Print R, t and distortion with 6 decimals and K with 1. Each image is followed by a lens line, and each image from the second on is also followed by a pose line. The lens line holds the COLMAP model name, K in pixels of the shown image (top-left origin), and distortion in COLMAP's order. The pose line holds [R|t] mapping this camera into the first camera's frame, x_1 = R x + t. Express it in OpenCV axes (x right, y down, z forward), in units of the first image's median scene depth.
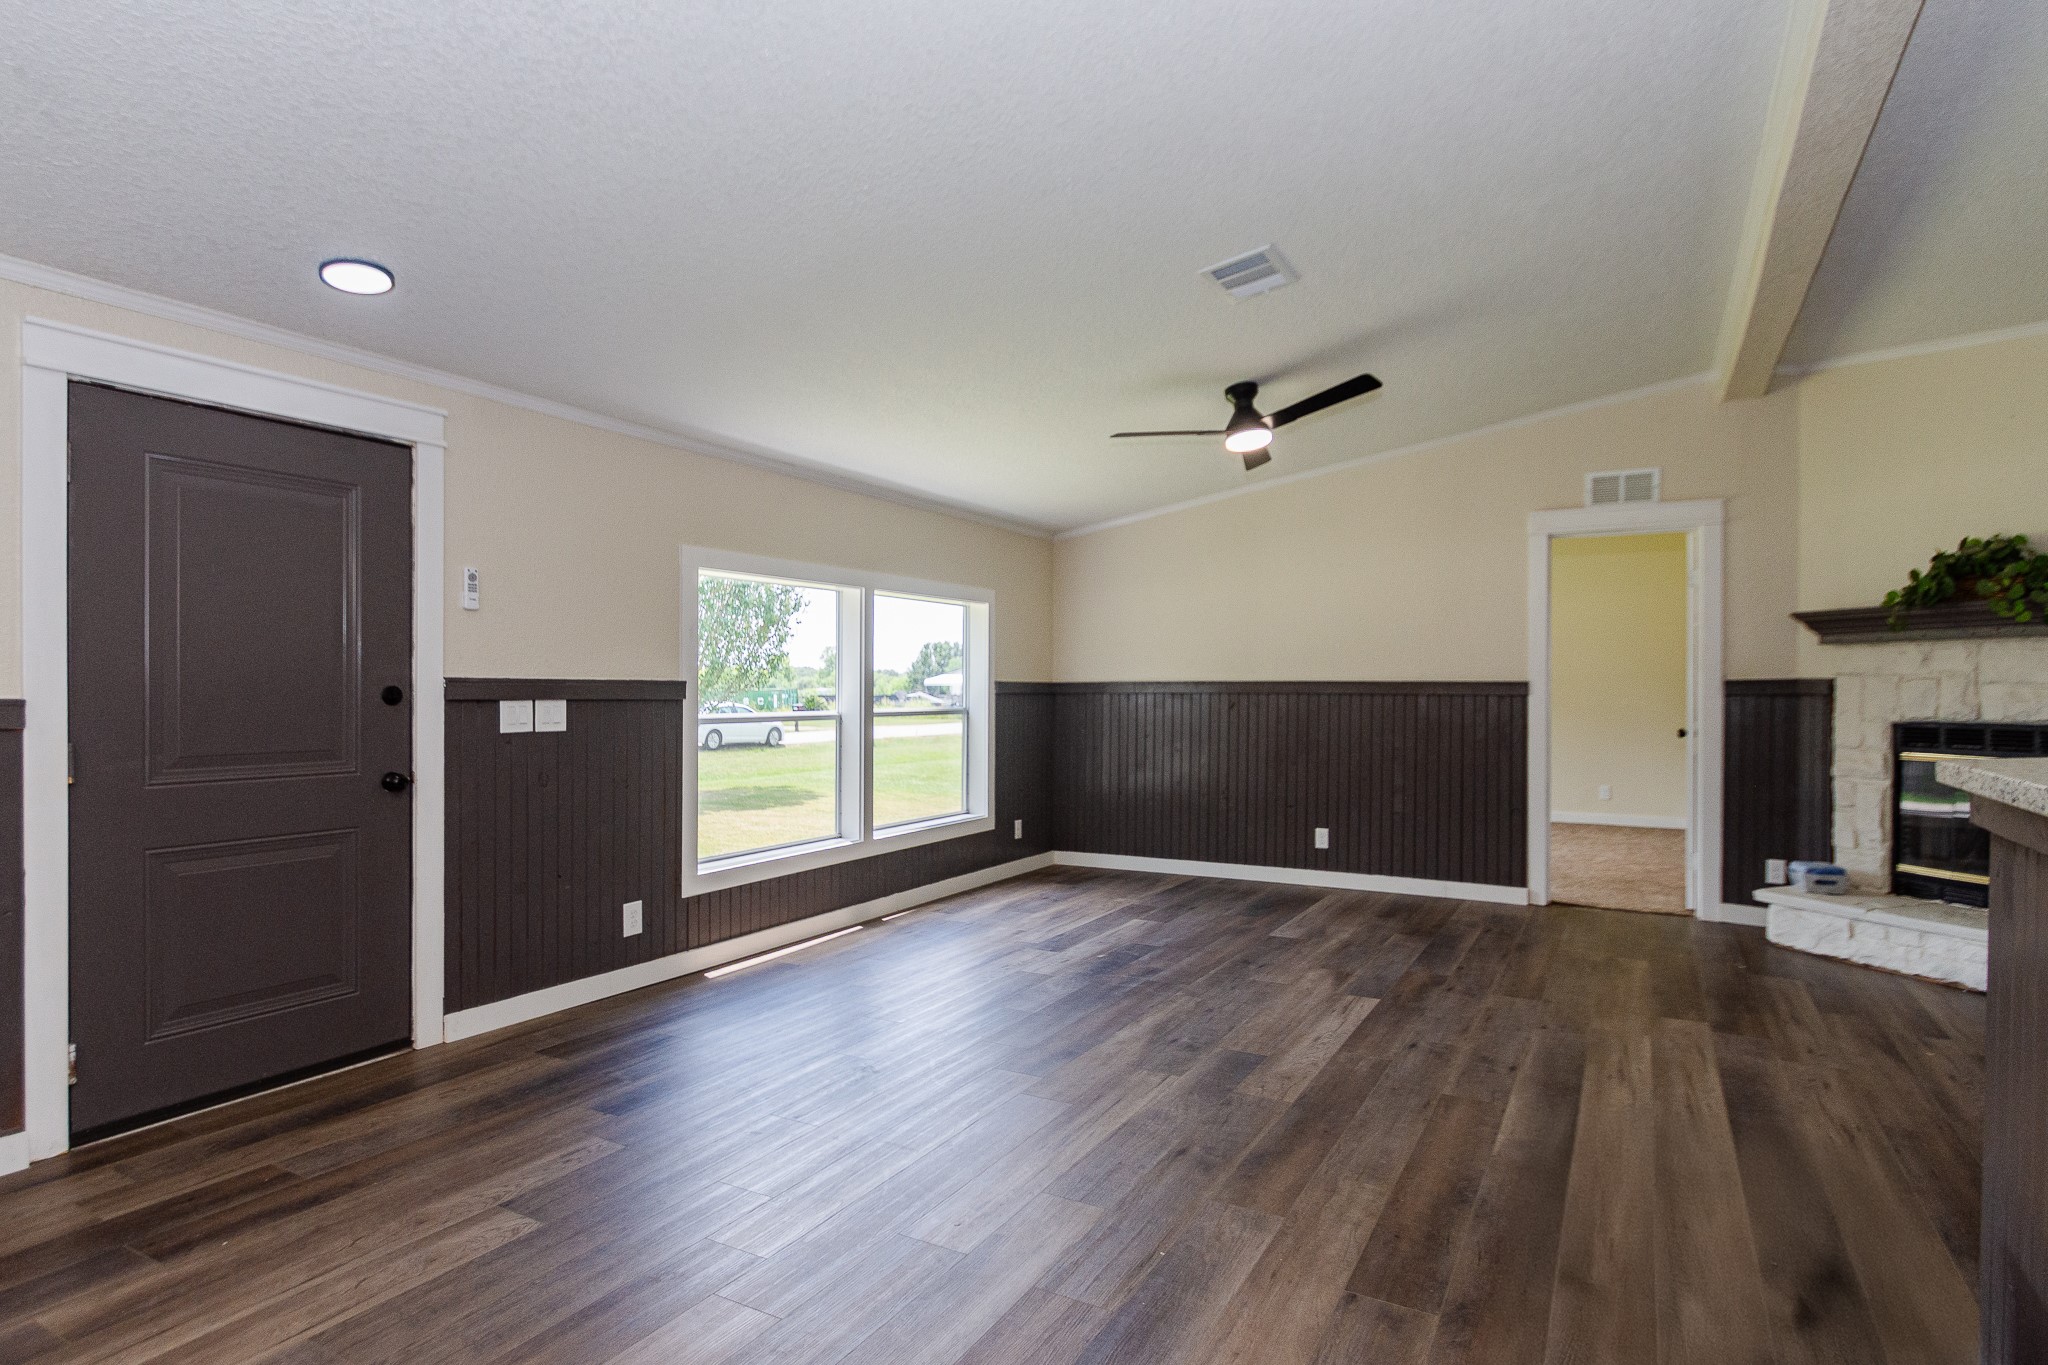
lens RADIAL K [[1078.2, 0, 1024.0], [0, 1078.2, 682.5], [0, 0, 1]] dist [0.000432, -0.000059]
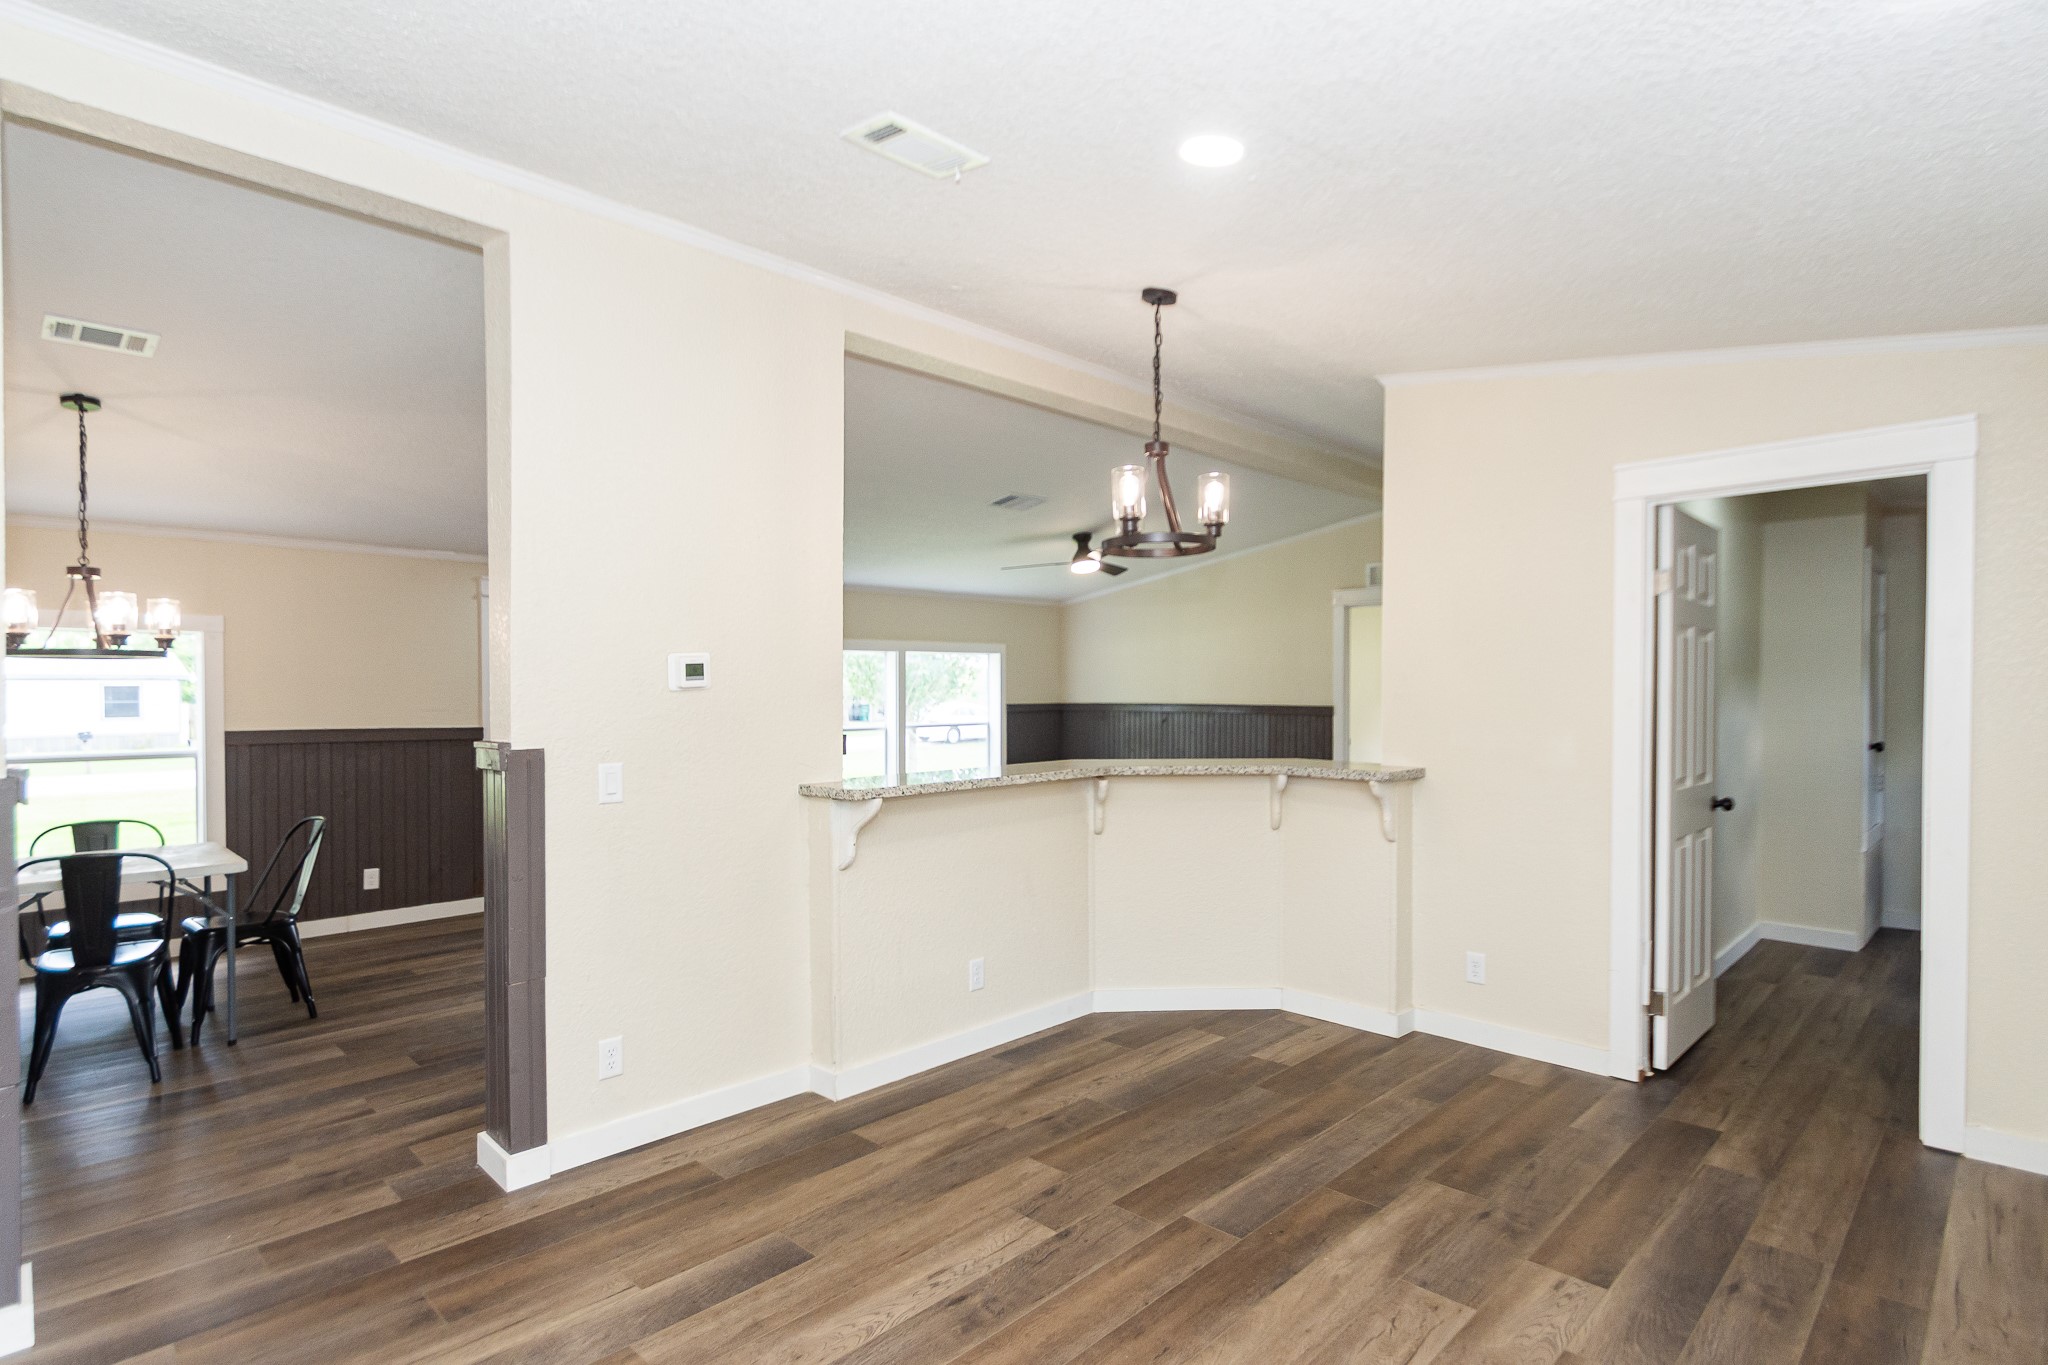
lens RADIAL K [[1050.5, 0, 965.5], [0, 1050.5, 690.3], [0, 0, 1]] dist [-0.002353, -0.000985]
pose [[0.950357, -0.004374, -0.311131, 0.692094], [0.007217, 0.999942, 0.007985, -0.060636], [0.311078, -0.009834, 0.950333, -0.783945]]
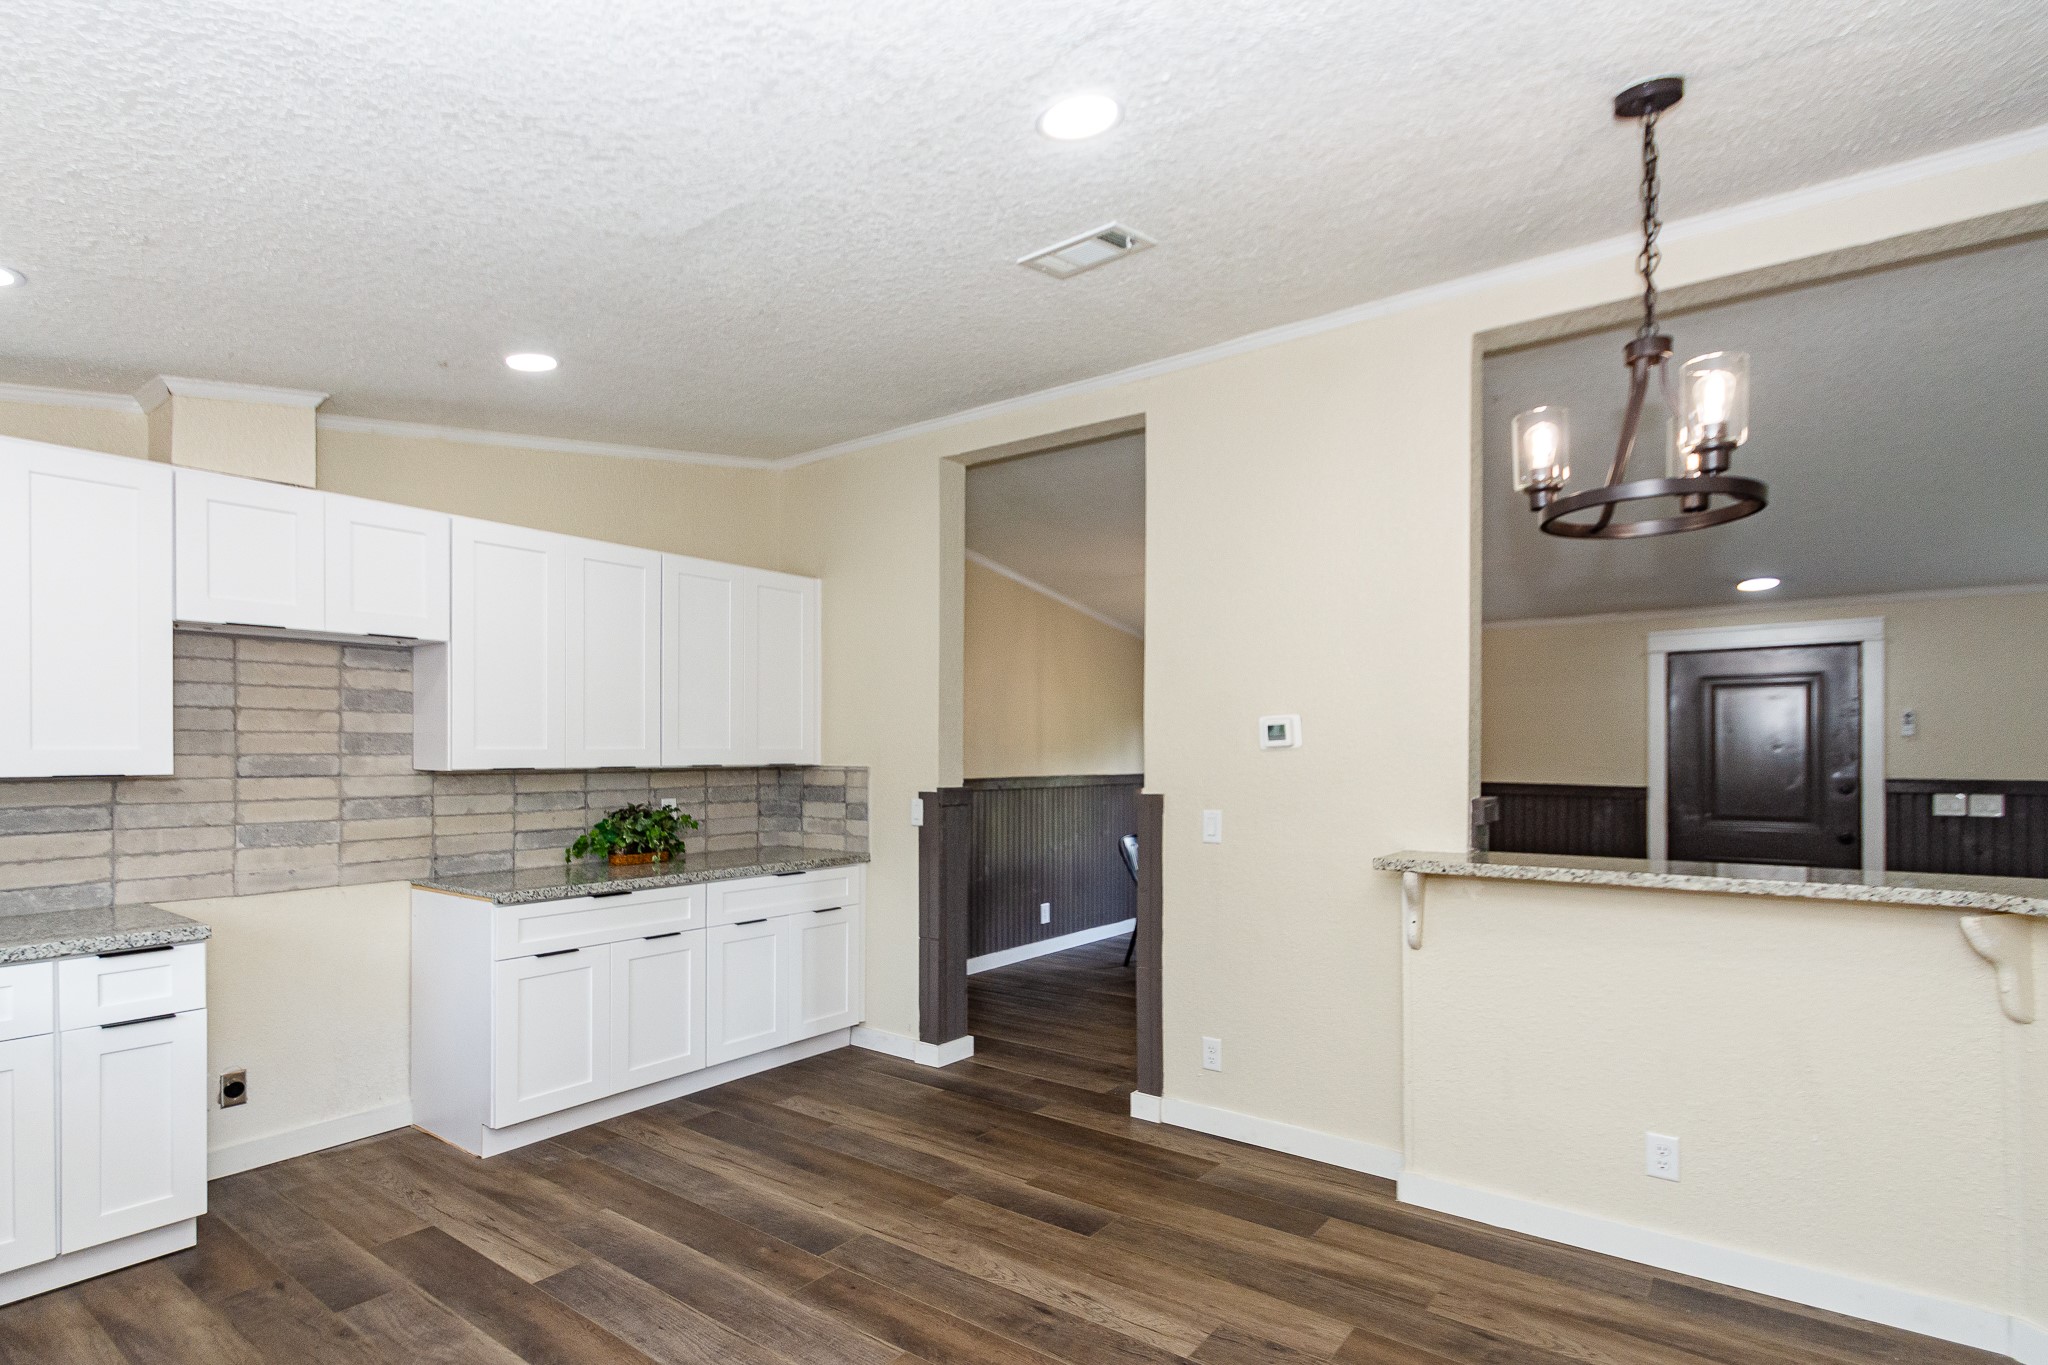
lens RADIAL K [[970.9, 0, 1030.1], [0, 970.9, 750.7], [0, 0, 1]] dist [-0.005140, -0.001205]
pose [[-0.142670, -0.001966, -0.989768, 1.132423], [0.007393, 0.999968, -0.003051, -0.053227], [0.989743, -0.007752, -0.142651, -0.084618]]
